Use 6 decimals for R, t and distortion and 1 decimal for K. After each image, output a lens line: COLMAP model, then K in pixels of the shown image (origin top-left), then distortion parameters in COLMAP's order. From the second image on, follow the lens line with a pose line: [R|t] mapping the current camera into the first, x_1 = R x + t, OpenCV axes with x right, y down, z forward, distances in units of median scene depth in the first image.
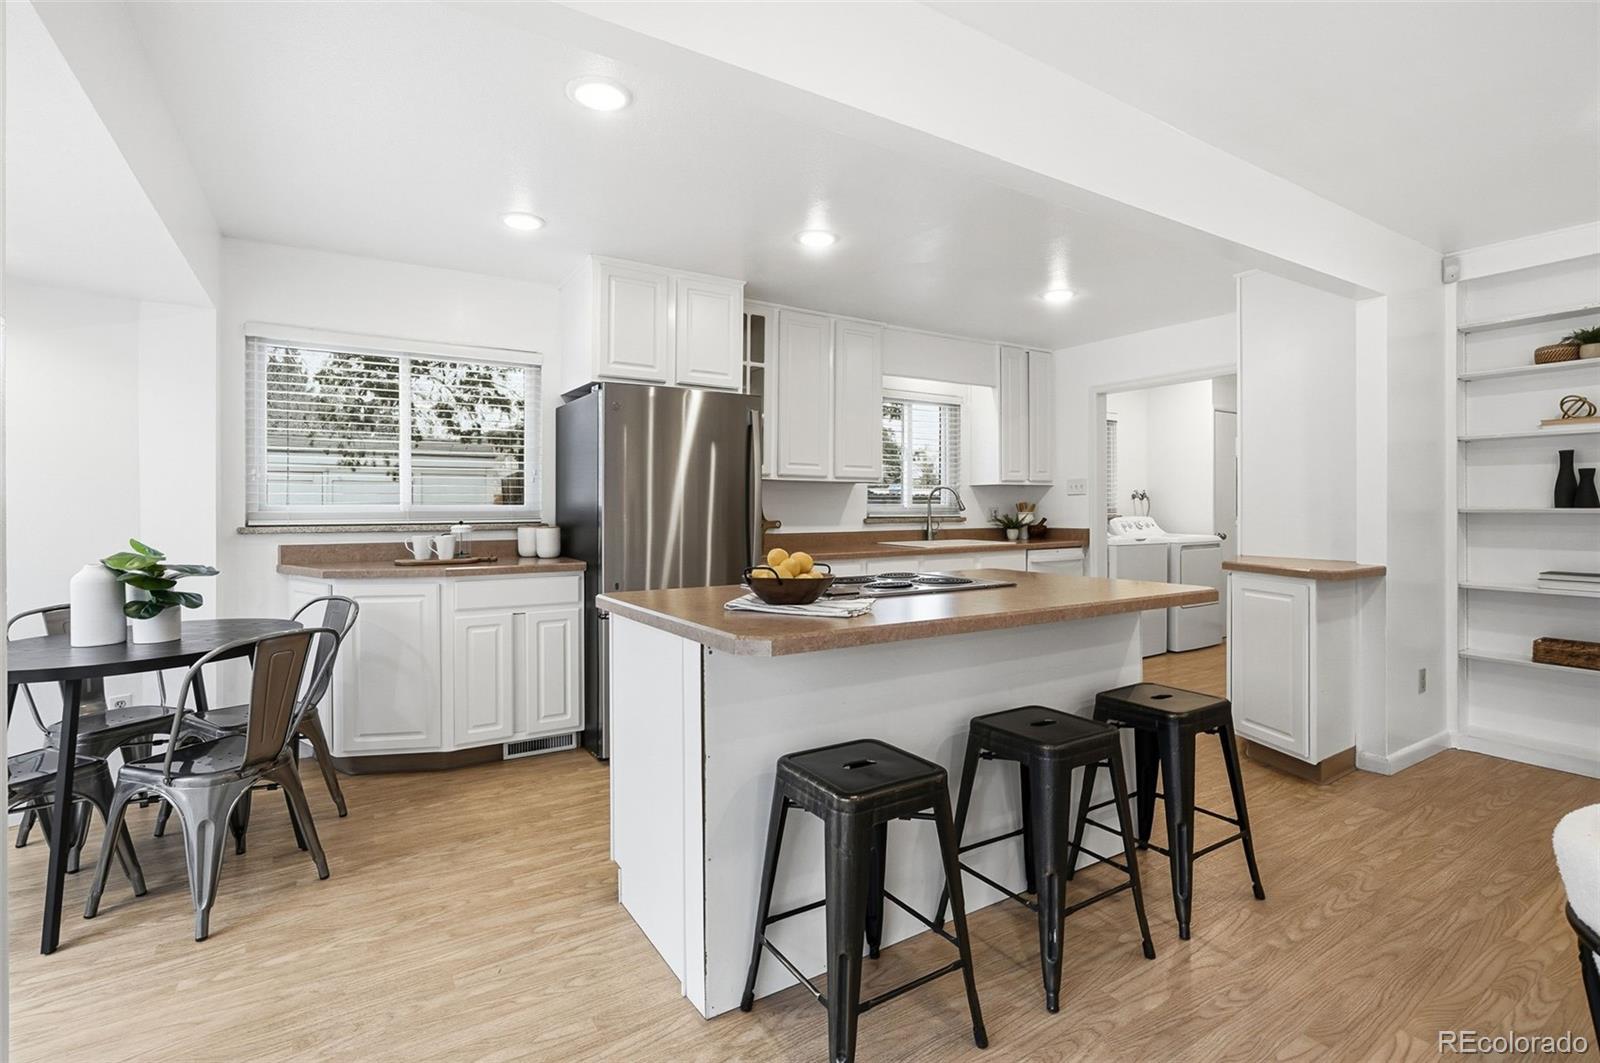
lens RADIAL K [[748.1, 0, 804.3], [0, 748.1, 515.8], [0, 0, 1]] dist [-0.016720, 0.006105]
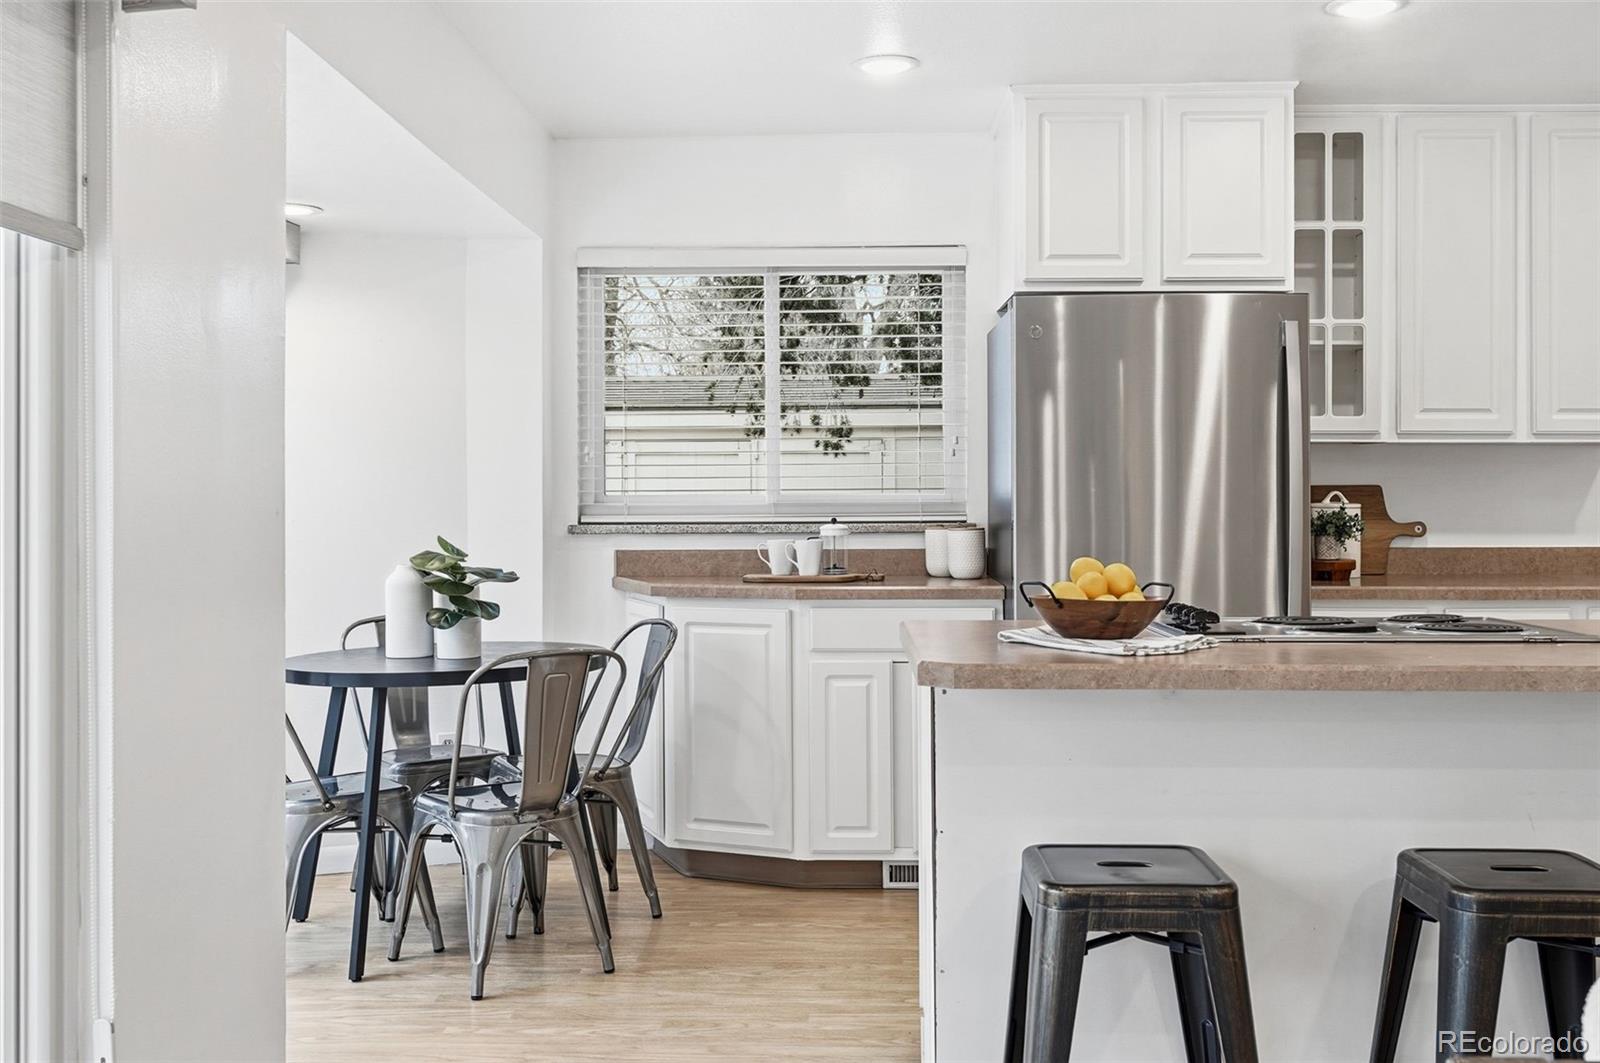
lens RADIAL K [[1676.5, 0, 800.0], [0, 1676.5, 504.6], [0, 0, 1]] dist [-0.003018, 0.002076]
pose [[0.820507, 0.000306, -0.571637, 0.460255], [-0.003682, 0.999982, -0.004749, 0.002802], [0.571625, 0.006001, 0.820493, -0.294251]]
